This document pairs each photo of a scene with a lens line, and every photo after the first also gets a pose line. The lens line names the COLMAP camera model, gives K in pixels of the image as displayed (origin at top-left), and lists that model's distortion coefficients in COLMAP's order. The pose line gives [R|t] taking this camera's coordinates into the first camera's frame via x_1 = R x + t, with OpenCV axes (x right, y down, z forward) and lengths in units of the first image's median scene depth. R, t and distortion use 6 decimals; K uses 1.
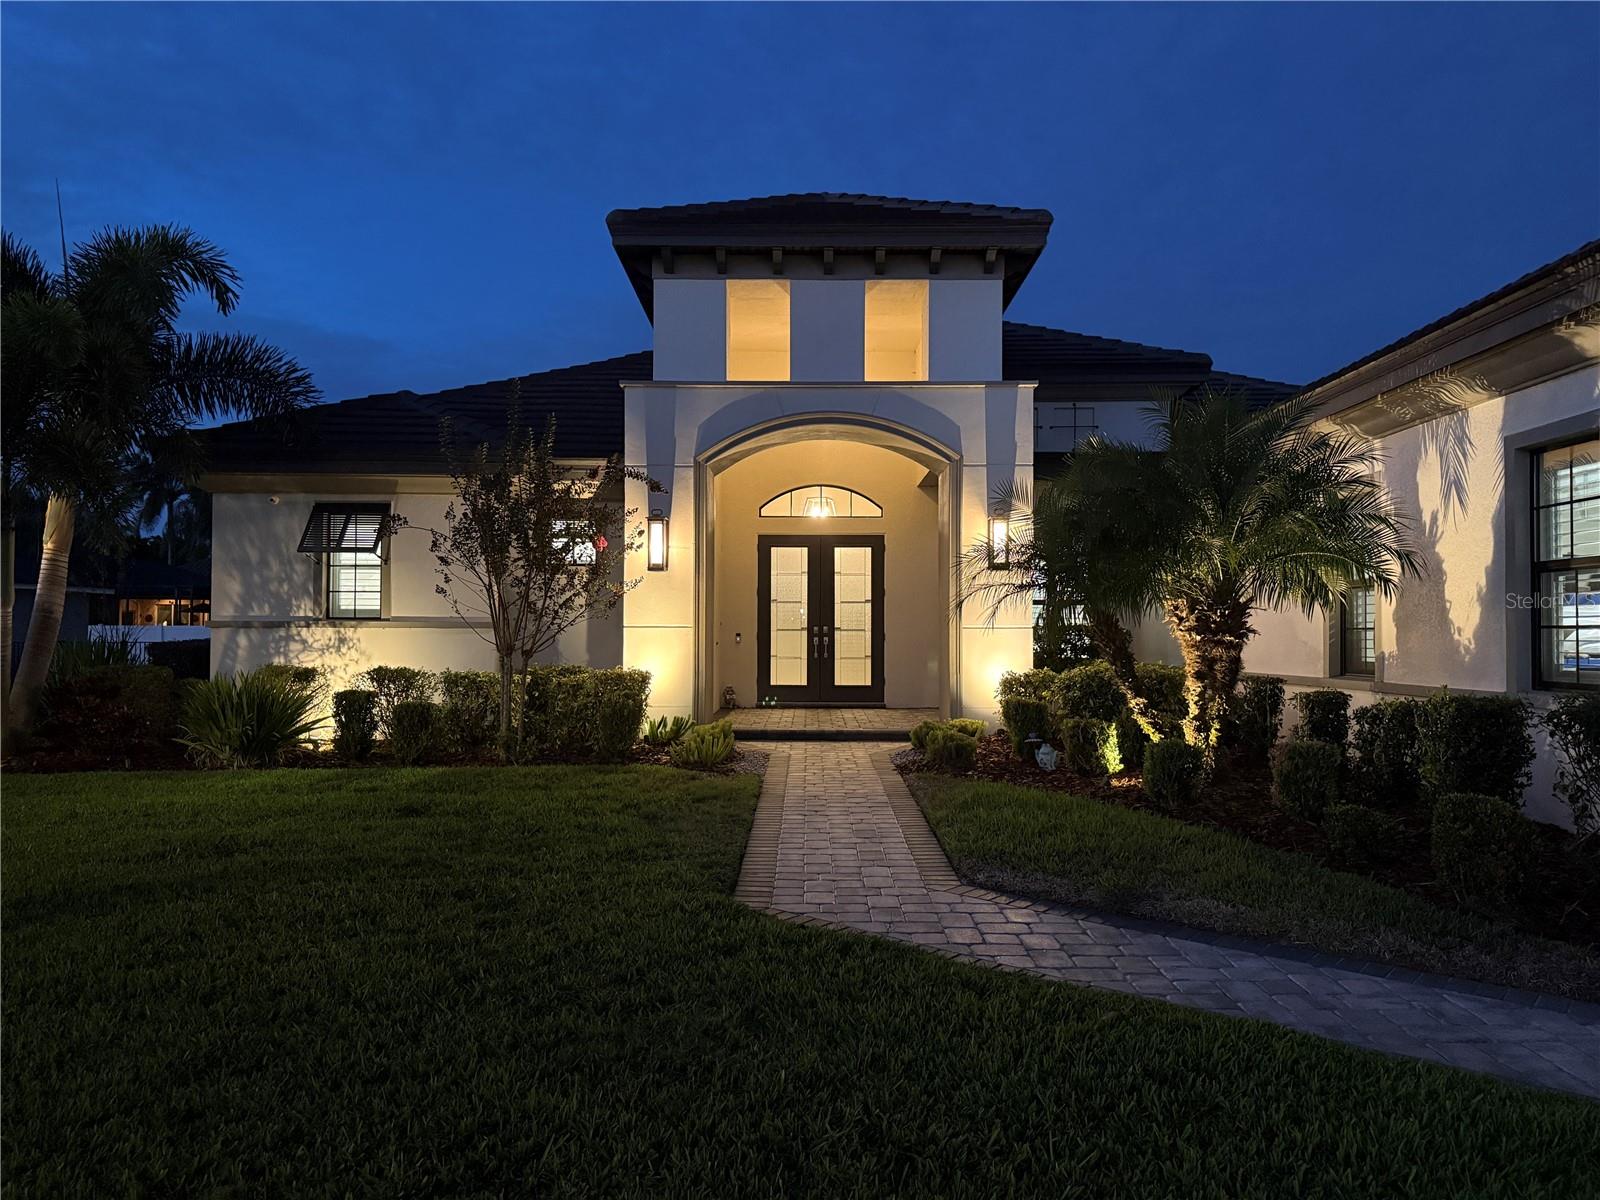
lens RADIAL K [[1129.5, 0, 788.7], [0, 1129.5, 595.8], [0, 0, 1]] dist [0.033213, -0.019194]
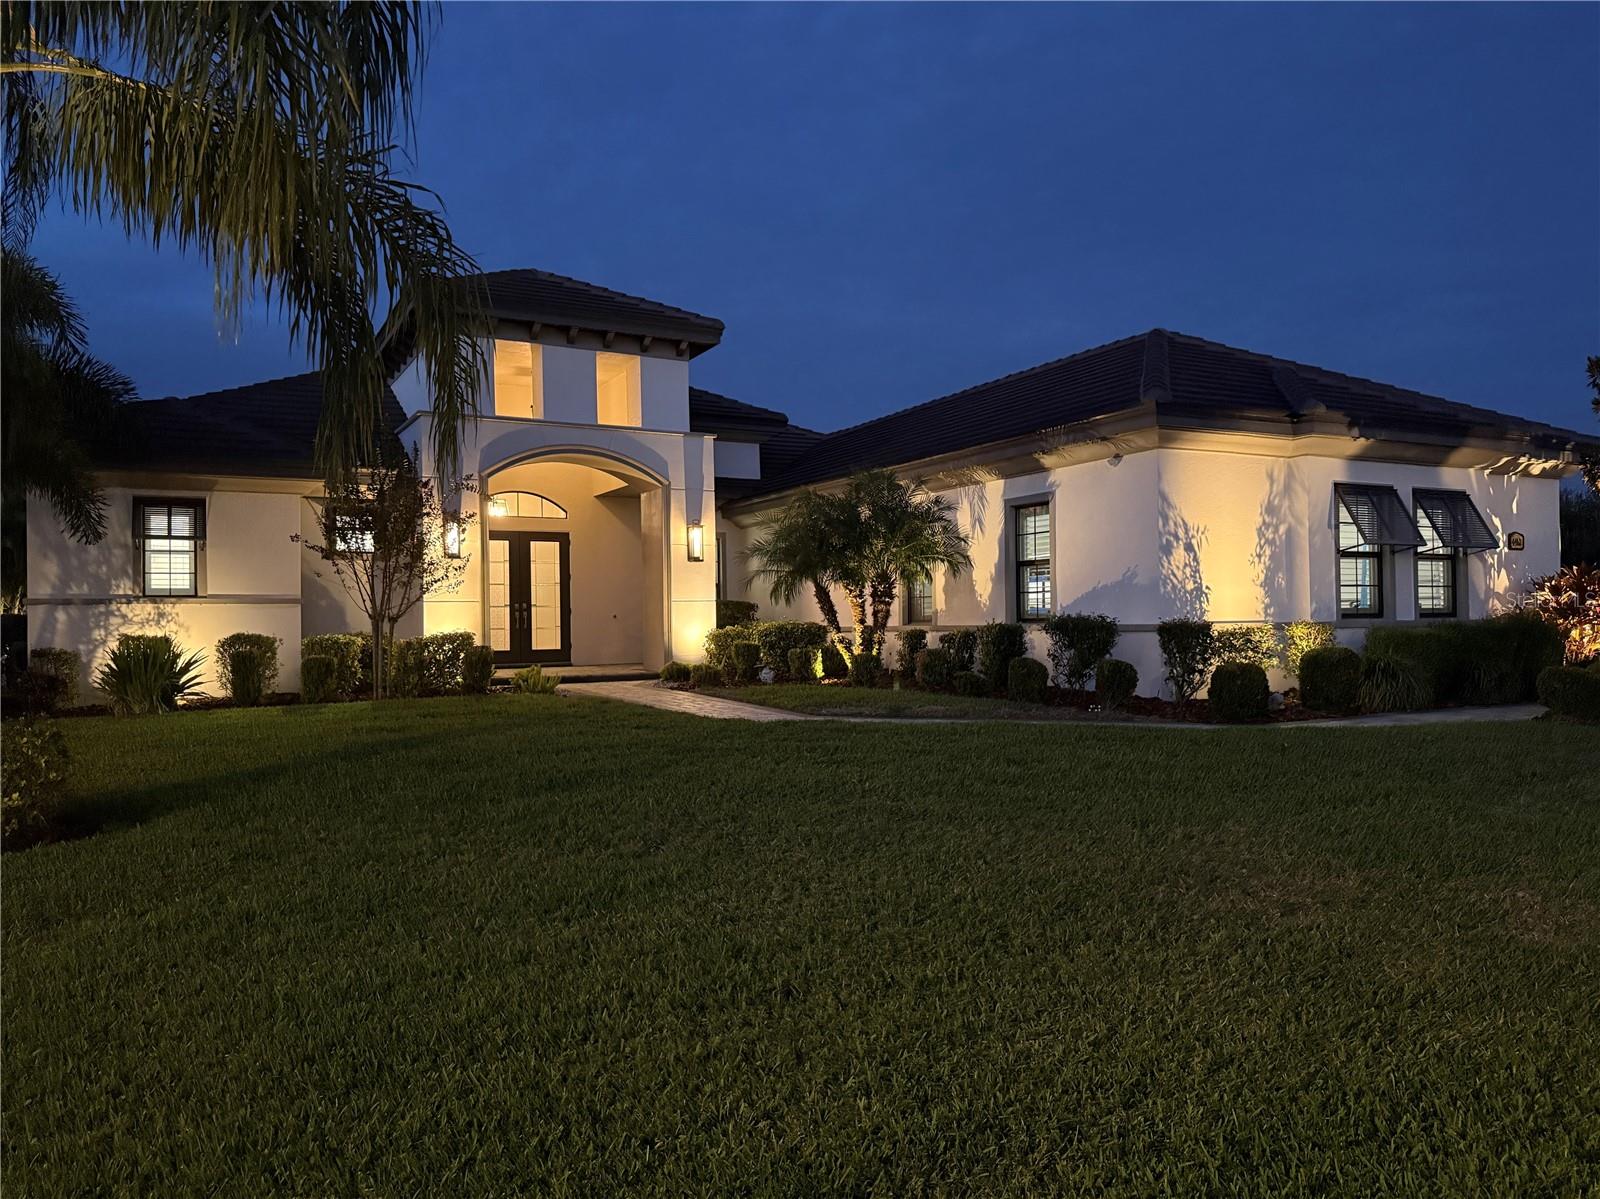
lens RADIAL K [[1129.5, 0, 805.7], [0, 1129.5, 601.2], [0, 0, 1]] dist [0.033213, -0.019194]
pose [[0.878974, -0.005572, 0.476837, -0.371025], [-0.000999, 0.999908, 0.013527, 0.008617], [-0.476868, -0.012367, 0.878888, -0.347758]]
